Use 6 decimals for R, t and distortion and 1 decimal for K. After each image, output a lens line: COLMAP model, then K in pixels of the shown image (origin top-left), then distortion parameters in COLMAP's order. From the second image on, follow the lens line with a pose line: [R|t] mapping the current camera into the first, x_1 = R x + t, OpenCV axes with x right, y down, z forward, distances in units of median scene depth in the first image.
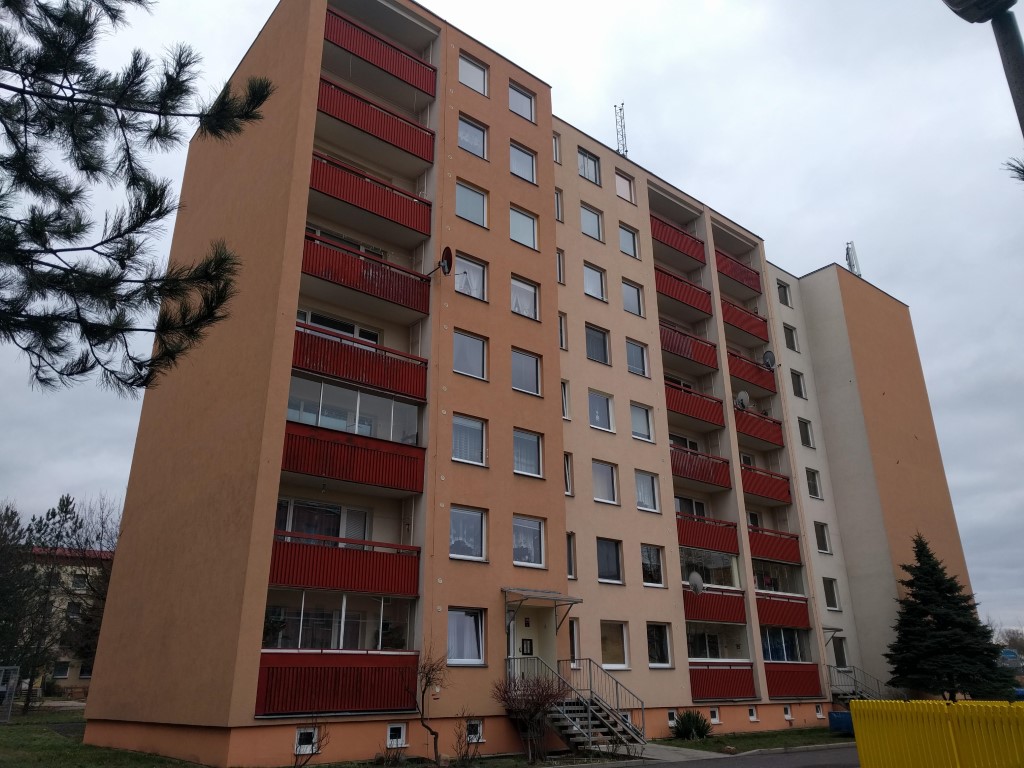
lens RADIAL K [[766.7, 0, 512.3], [0, 766.7, 382.9], [0, 0, 1]] dist [0.024742, 0.003742]
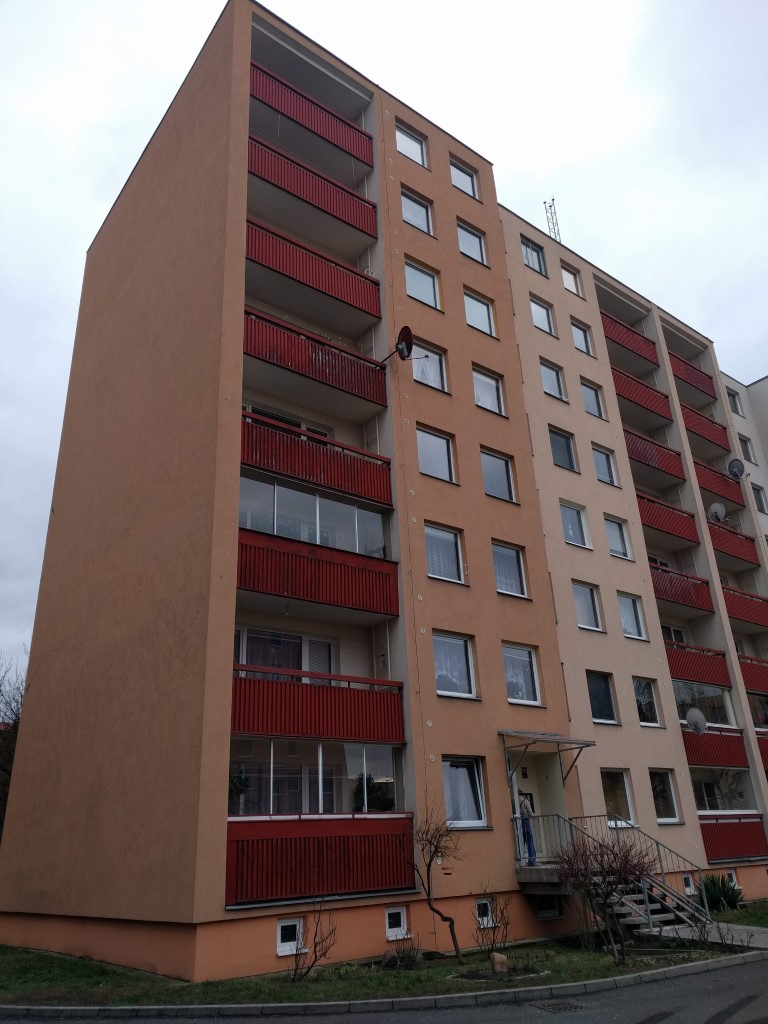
lens RADIAL K [[766.7, 0, 382.8], [0, 766.7, 513.6], [0, 0, 1]] dist [0.024742, 0.003742]
pose [[0.999066, -0.042152, -0.009540, -0.105545], [0.041796, 0.998520, -0.034810, 0.053762], [0.010993, 0.034378, 0.999348, 0.156923]]
